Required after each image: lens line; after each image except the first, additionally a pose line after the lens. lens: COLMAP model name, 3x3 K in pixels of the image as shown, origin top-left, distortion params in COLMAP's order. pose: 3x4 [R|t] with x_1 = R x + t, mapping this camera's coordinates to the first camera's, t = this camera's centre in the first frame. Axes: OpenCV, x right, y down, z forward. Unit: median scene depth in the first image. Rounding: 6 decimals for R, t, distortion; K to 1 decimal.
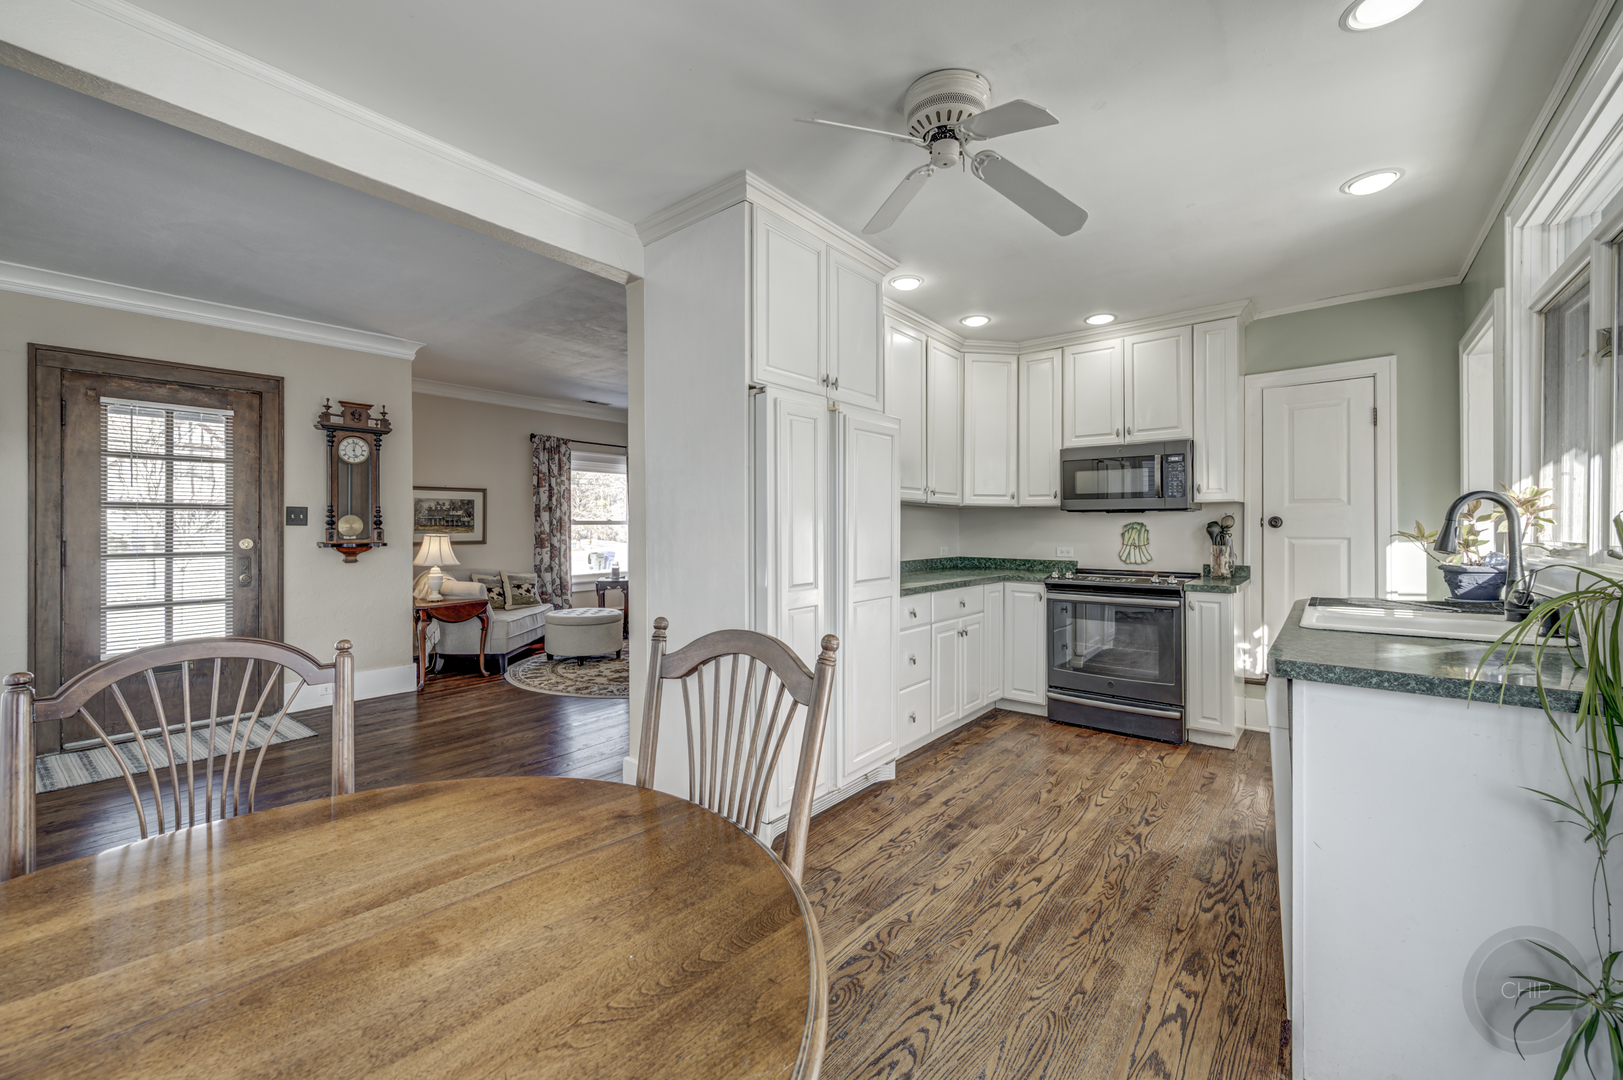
lens RADIAL K [[634.1, 0, 808.3], [0, 634.1, 523.1], [0, 0, 1]] dist [-0.011023, 0.000124]
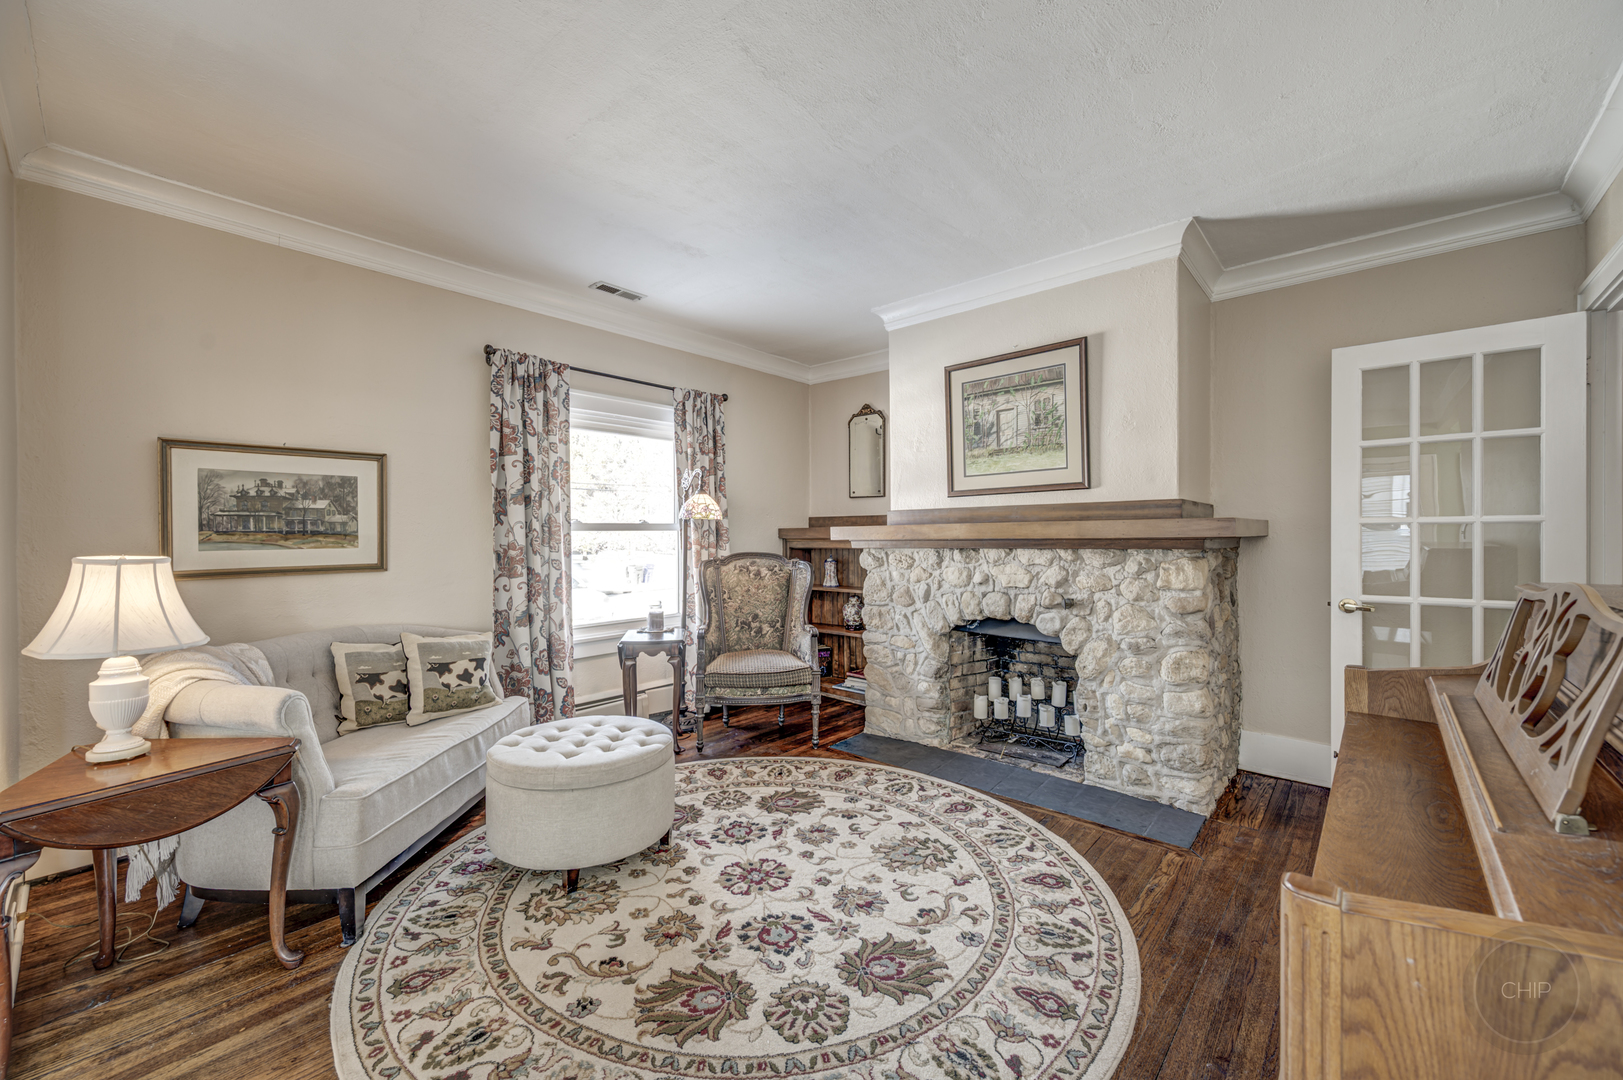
lens RADIAL K [[642.0, 0, 813.3], [0, 642.0, 536.9], [0, 0, 1]] dist [-0.000010, 0.000361]
pose [[0.998742, -0.004468, -0.049936, -0.250990], [0.004815, 0.999965, 0.006846, 0.008783], [0.049903, -0.007078, 0.998729, 0.809490]]
